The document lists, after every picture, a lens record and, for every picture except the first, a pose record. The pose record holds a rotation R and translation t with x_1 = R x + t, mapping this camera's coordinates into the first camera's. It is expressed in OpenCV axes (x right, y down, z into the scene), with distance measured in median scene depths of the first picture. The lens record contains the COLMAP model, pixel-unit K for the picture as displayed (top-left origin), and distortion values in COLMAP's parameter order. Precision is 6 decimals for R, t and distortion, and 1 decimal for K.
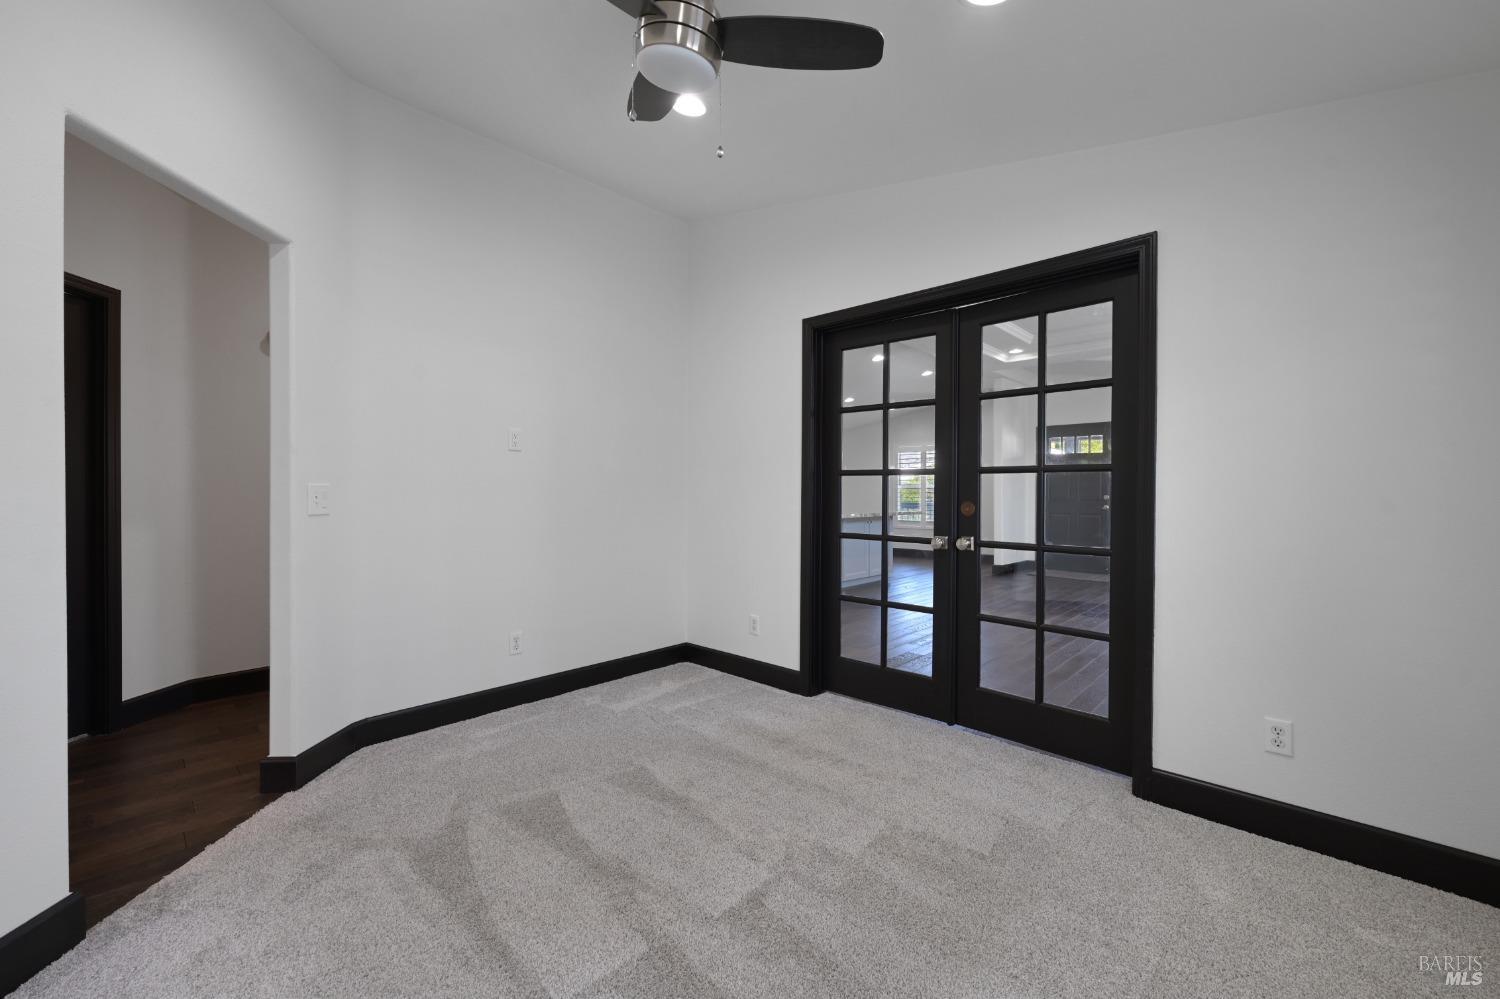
lens RADIAL K [[600.1, 0, 751.9], [0, 600.1, 494.4], [0, 0, 1]] dist [0.000480, 0.000033]
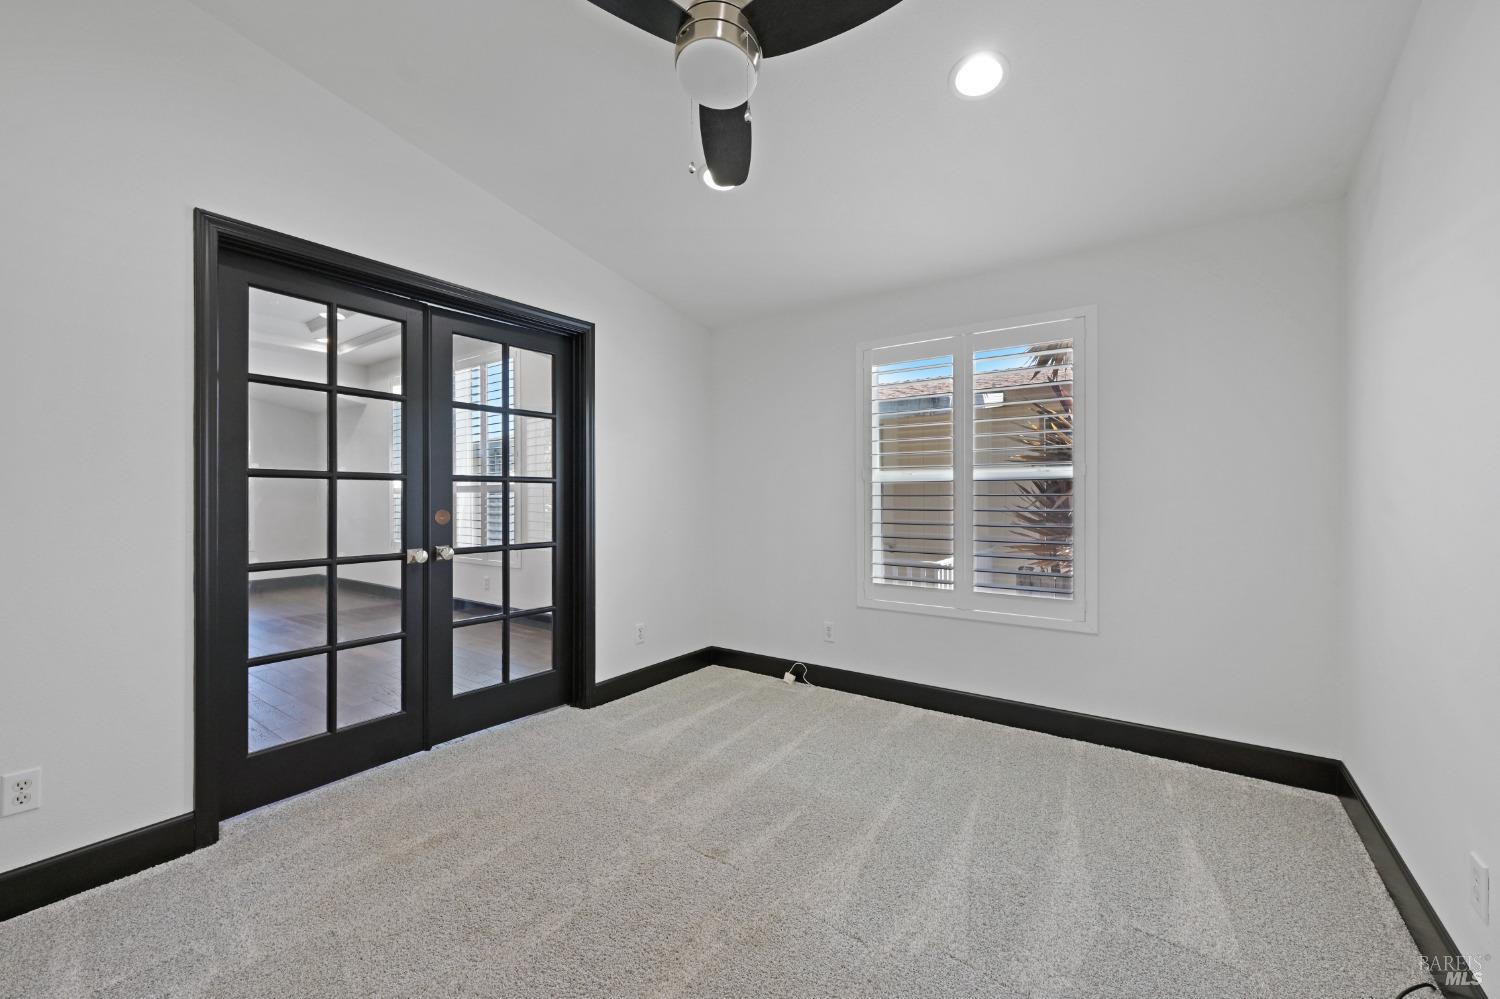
lens RADIAL K [[600.1, 0, 751.9], [0, 600.1, 494.4], [0, 0, 1]] dist [0.000480, 0.000033]
pose [[-0.134705, 0.000263, 0.990886, -0.639842], [0.009909, 0.999950, 0.001082, -0.008213], [-0.990836, 0.009965, -0.134701, 0.607380]]
